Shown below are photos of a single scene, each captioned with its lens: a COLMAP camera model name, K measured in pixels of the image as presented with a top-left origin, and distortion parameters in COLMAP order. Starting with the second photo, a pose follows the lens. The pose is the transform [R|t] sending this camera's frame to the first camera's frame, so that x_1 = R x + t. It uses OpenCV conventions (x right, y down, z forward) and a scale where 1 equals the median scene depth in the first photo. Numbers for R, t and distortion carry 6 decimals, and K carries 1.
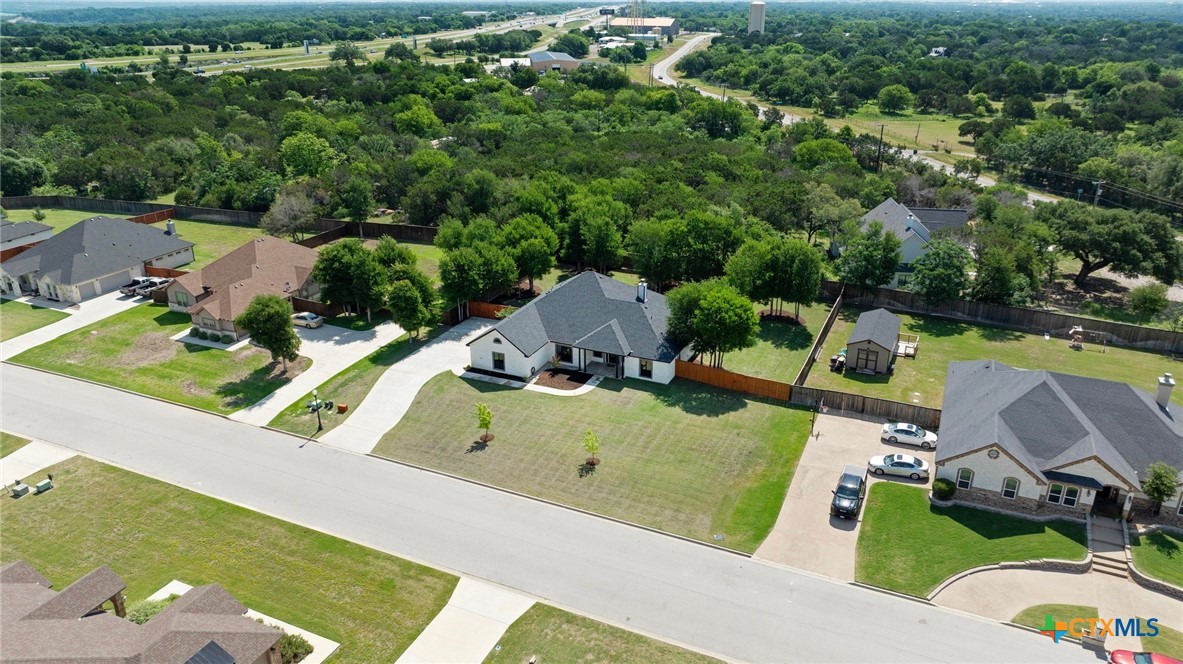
lens RADIAL K [[827.5, 0, 597.6], [0, 827.5, 332.7], [0, 0, 1]] dist [-0.031990, 0.034792]
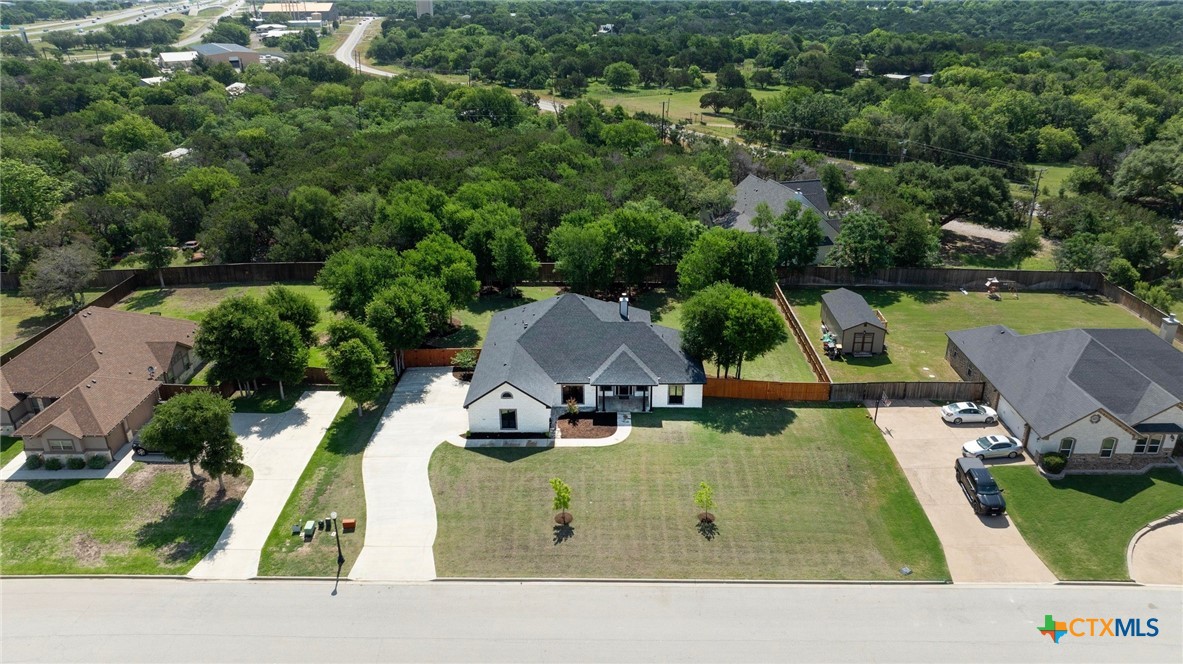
lens RADIAL K [[827.5, 0, 594.7], [0, 827.5, 333.9], [0, 0, 1]] dist [-0.031990, 0.034792]
pose [[0.917379, -0.162256, 0.363440, -0.300053], [0.155079, 0.986683, 0.049056, -0.070028], [-0.366560, 0.011359, 0.930325, 0.188232]]
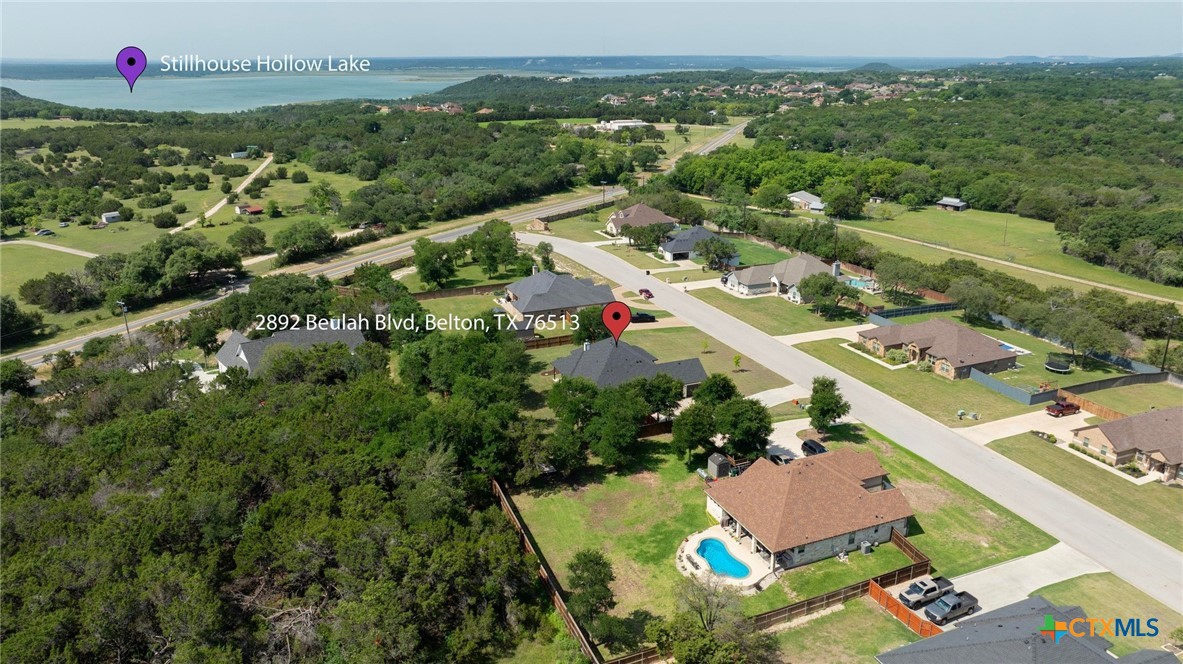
lens RADIAL K [[827.5, 0, 595.1], [0, 827.5, 331.0], [0, 0, 1]] dist [-0.031990, 0.034792]
pose [[-0.734584, -0.213987, 0.643891, -0.891369], [0.256857, 0.790644, 0.555794, -0.880561], [-0.628022, 0.573665, -0.525830, 1.738714]]
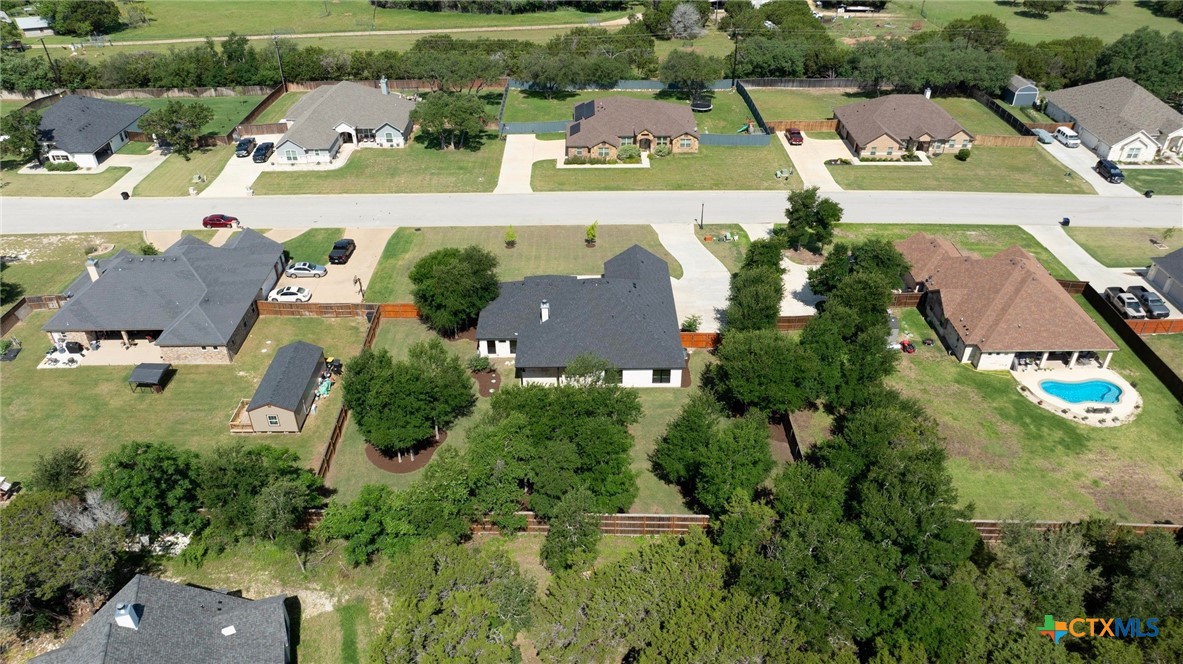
lens RADIAL K [[827.5, 0, 592.3], [0, 827.5, 334.9], [0, 0, 1]] dist [-0.031990, 0.034792]
pose [[-0.902391, 0.240947, -0.357260, 0.332045], [-0.164796, 0.573082, 0.802758, -0.752285], [0.398161, 0.783276, -0.477437, 1.457117]]
